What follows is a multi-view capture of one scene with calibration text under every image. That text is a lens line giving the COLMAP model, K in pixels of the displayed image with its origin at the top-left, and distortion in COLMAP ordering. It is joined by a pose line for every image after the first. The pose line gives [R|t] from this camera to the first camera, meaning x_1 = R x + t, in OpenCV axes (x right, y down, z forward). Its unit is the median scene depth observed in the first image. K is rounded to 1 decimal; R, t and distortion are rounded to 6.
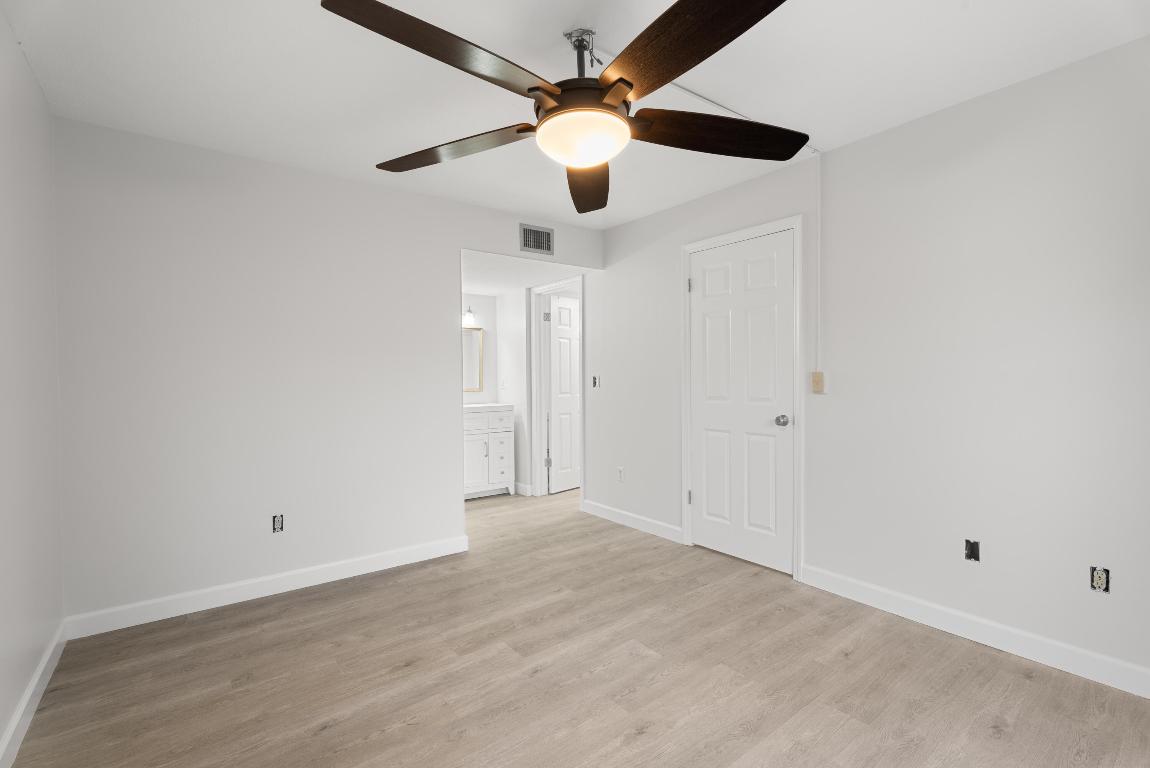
lens RADIAL K [[514.0, 0, 573.1], [0, 514.0, 381.8], [0, 0, 1]] dist [-0.001365, 0.000219]
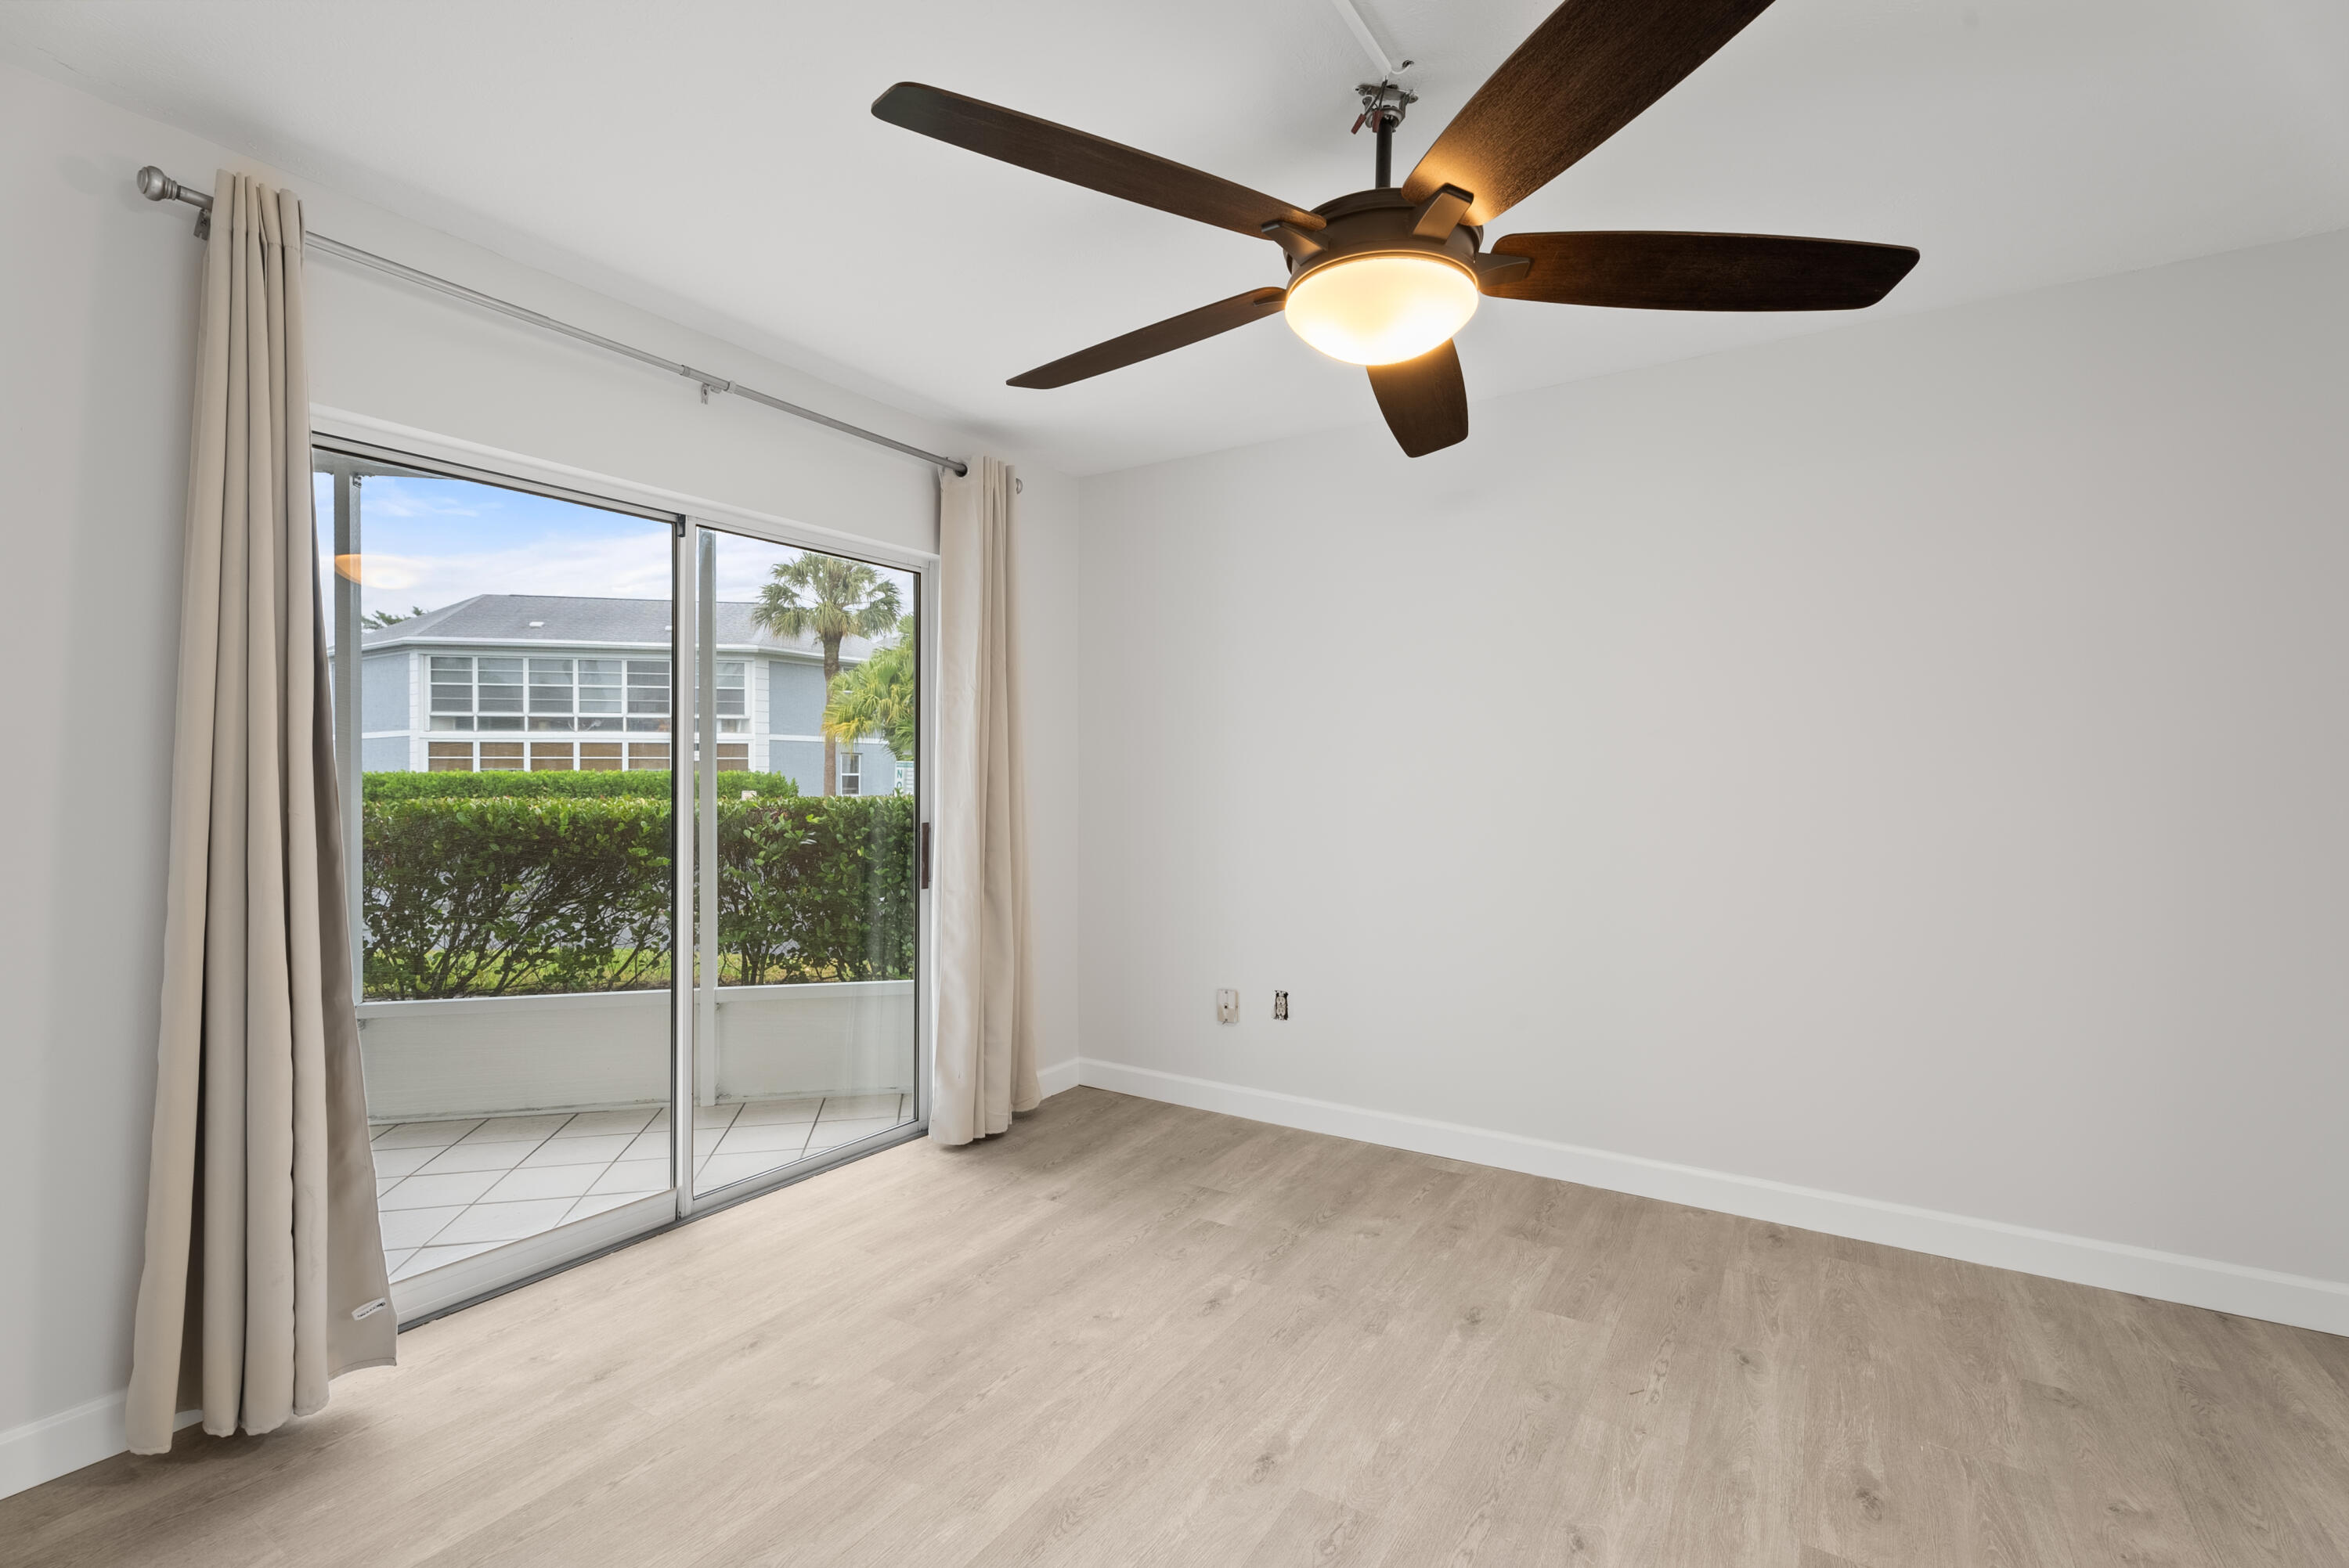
lens RADIAL K [[1155.7, 0, 1180.4], [0, 1155.7, 780.9], [0, 0, 1]] dist [0.001209, 0.000018]
pose [[-0.938214, 0.009106, -0.345936, 0.595597], [0.004265, 0.999882, 0.014754, -0.033111], [0.346030, 0.012367, -0.938142, 2.001457]]
